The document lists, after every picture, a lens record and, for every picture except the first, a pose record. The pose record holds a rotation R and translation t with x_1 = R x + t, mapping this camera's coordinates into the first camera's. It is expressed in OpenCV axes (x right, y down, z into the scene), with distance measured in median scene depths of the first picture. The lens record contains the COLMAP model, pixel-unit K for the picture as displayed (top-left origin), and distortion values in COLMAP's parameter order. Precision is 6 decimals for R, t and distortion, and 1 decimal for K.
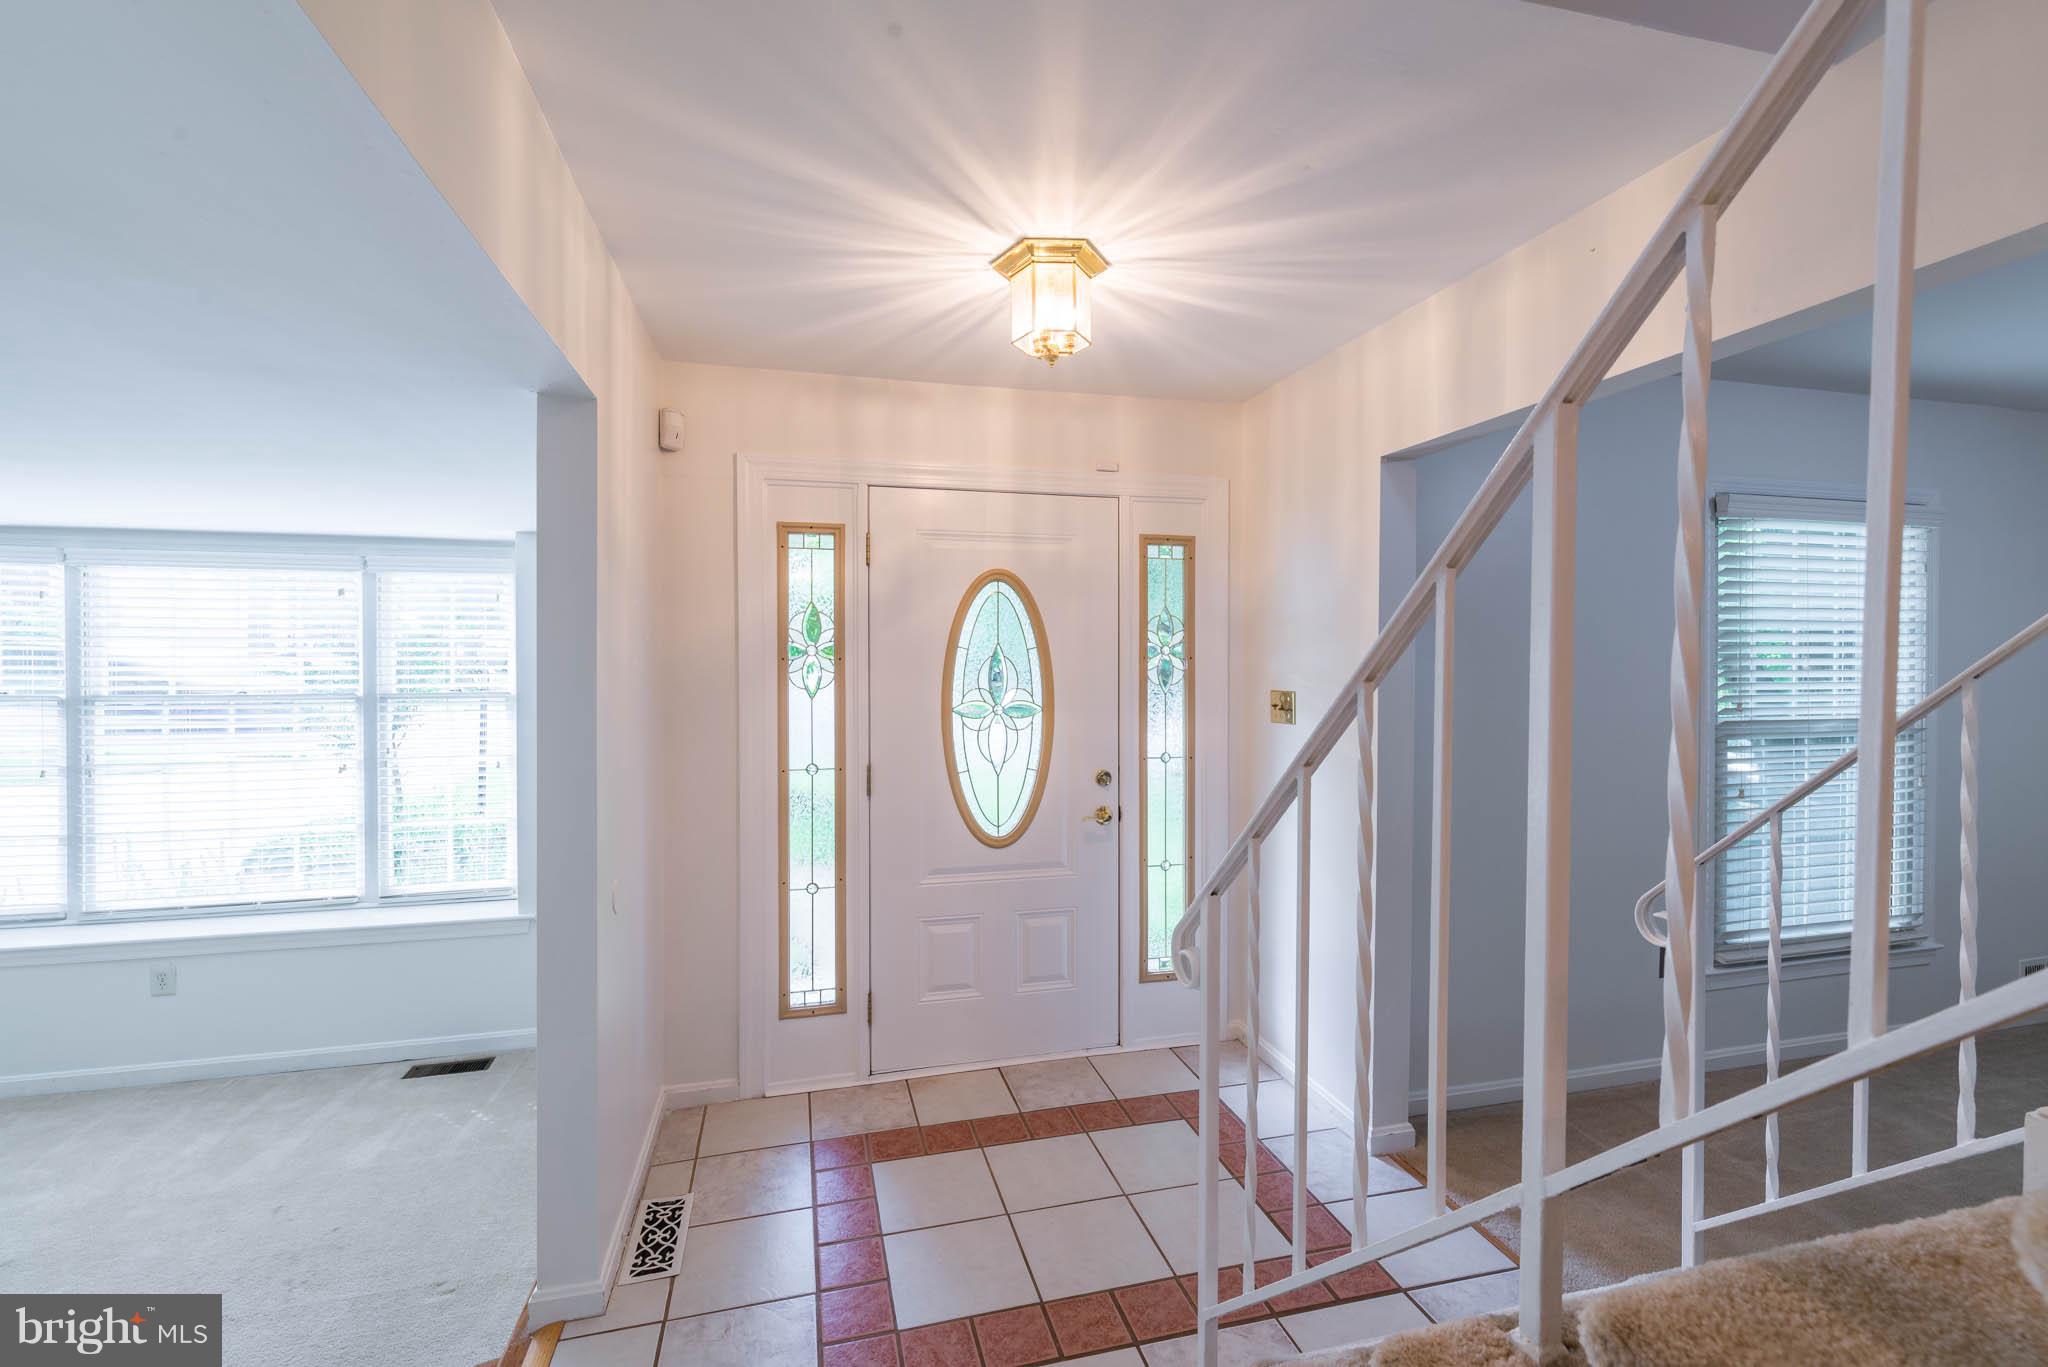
lens RADIAL K [[876.2, 0, 1025.2], [0, 876.2, 683.8], [0, 0, 1]] dist [-0.003410, -0.001584]
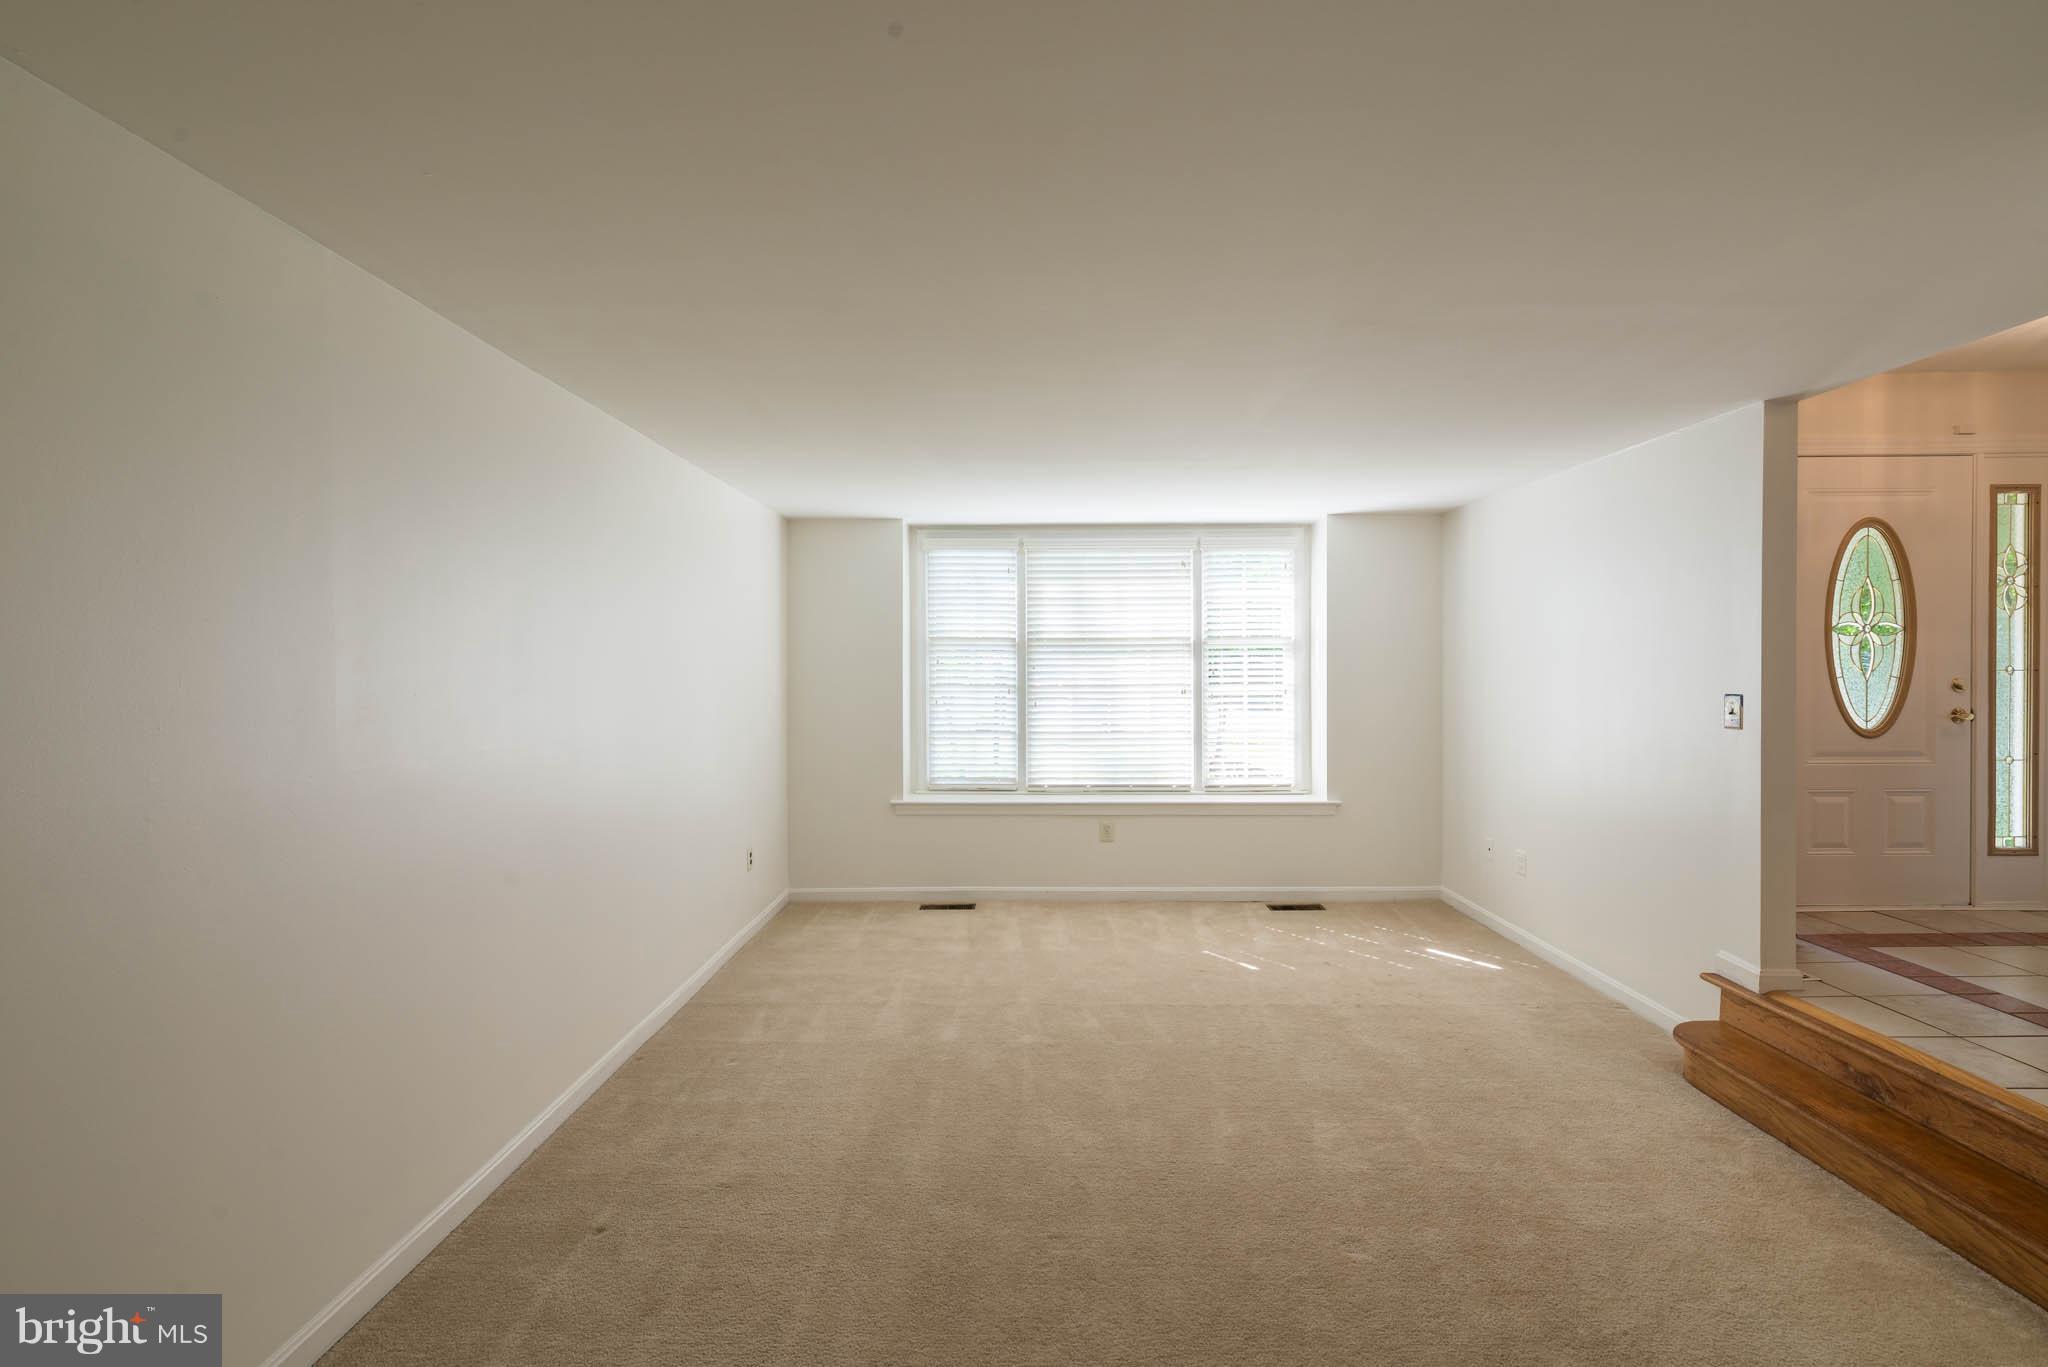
lens RADIAL K [[876.2, 0, 1021.2], [0, 876.2, 676.9], [0, 0, 1]] dist [-0.003410, -0.001584]
pose [[0.963498, -0.000328, -0.267716, -0.846437], [-0.000989, 0.999988, -0.004782, 0.103270], [0.267714, 0.004872, 0.963486, -0.522824]]
